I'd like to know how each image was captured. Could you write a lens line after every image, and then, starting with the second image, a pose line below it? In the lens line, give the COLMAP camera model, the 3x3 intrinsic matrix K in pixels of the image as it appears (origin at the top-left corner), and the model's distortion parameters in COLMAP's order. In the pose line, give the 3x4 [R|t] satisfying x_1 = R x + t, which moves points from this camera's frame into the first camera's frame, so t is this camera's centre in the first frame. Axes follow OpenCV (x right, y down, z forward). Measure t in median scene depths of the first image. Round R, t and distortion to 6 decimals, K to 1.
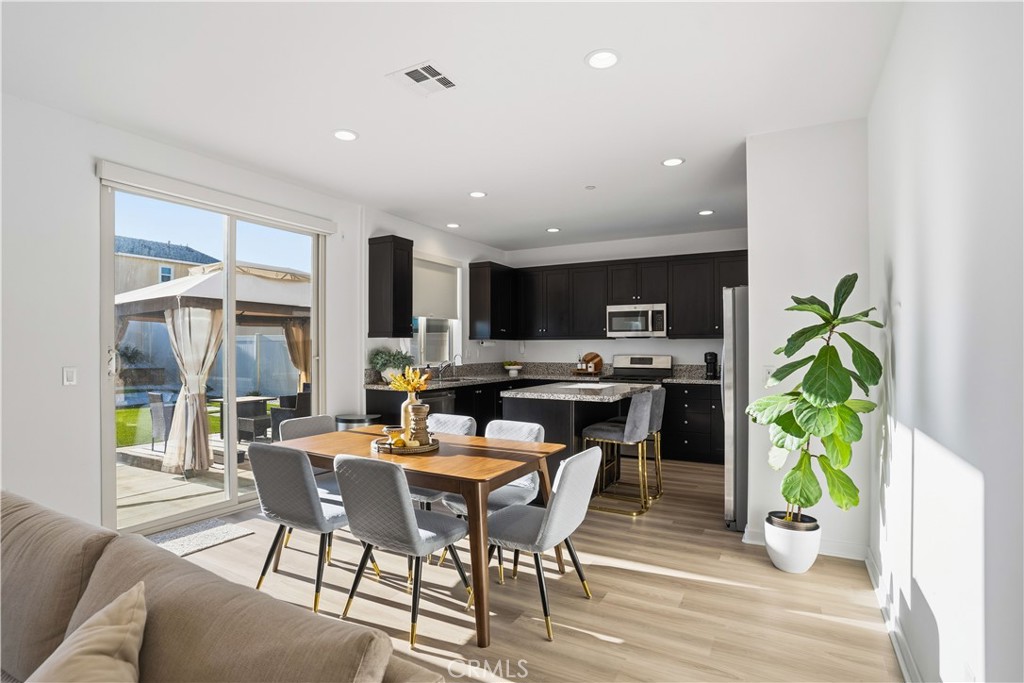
lens RADIAL K [[510.7, 0, 510.4], [0, 510.7, 346.2], [0, 0, 1]] dist [-0.017733, 0.004254]
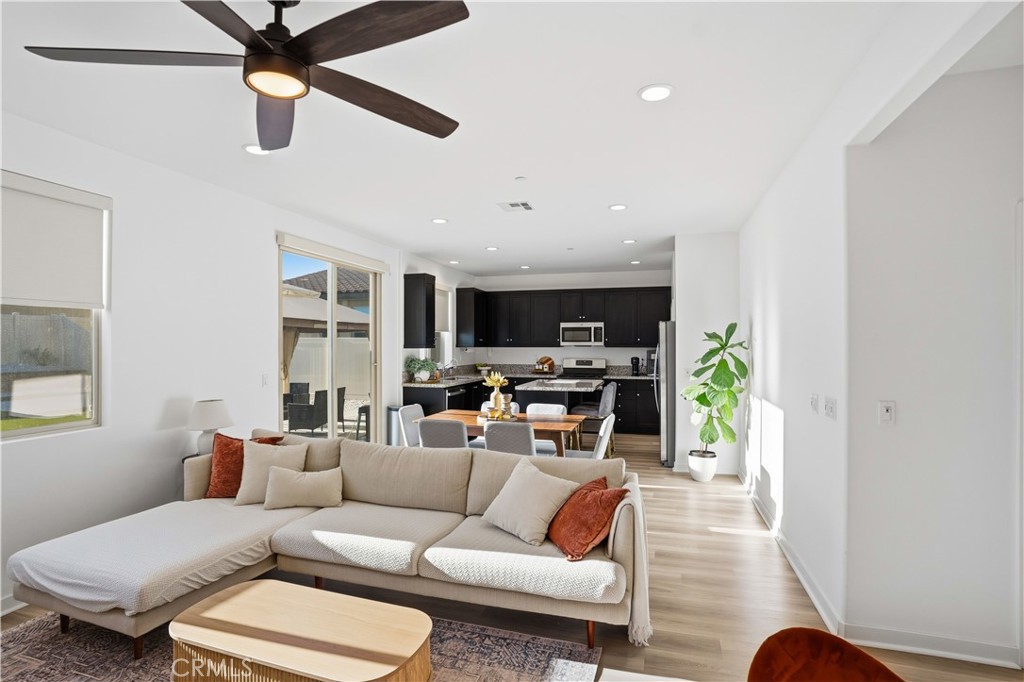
lens RADIAL K [[510.7, 0, 508.2], [0, 510.7, 342.3], [0, 0, 1]] dist [-0.017733, 0.004254]
pose [[0.974809, 0.001390, 0.223037, -0.315636], [-0.001219, 0.999999, -0.000903, -0.032084], [-0.223038, 0.000609, 0.974810, -0.371347]]
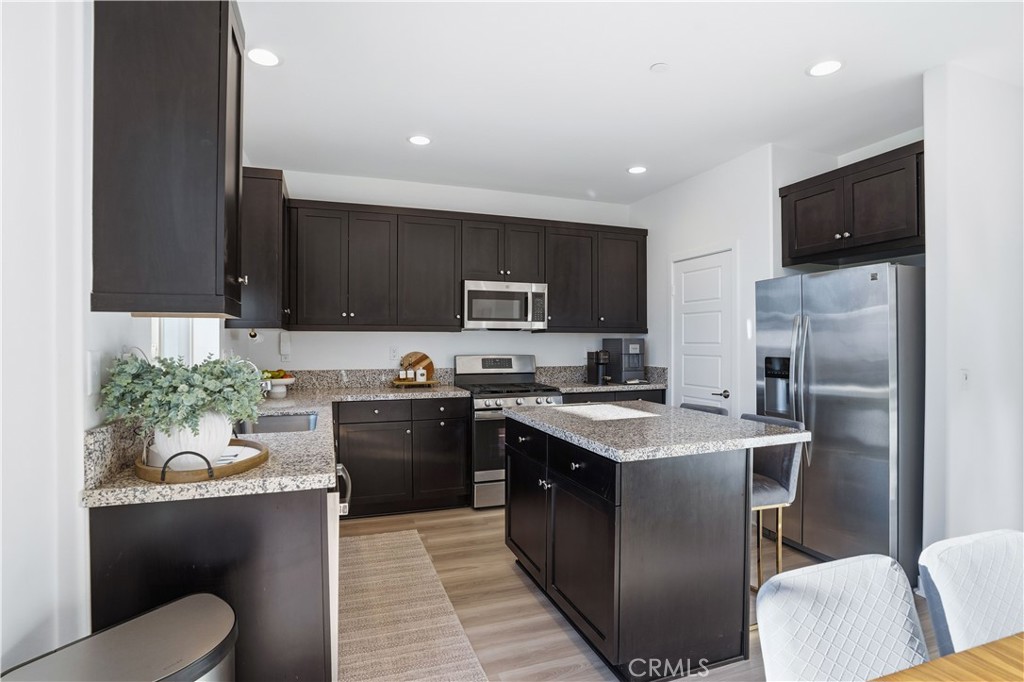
lens RADIAL K [[510.7, 0, 506.9], [0, 510.7, 340.9], [0, 0, 1]] dist [-0.017733, 0.004254]
pose [[0.649865, 0.002105, 0.760047, -0.343637], [-0.002337, 0.999997, -0.000771, -0.001613], [-0.760046, -0.001275, 0.649868, 0.677018]]
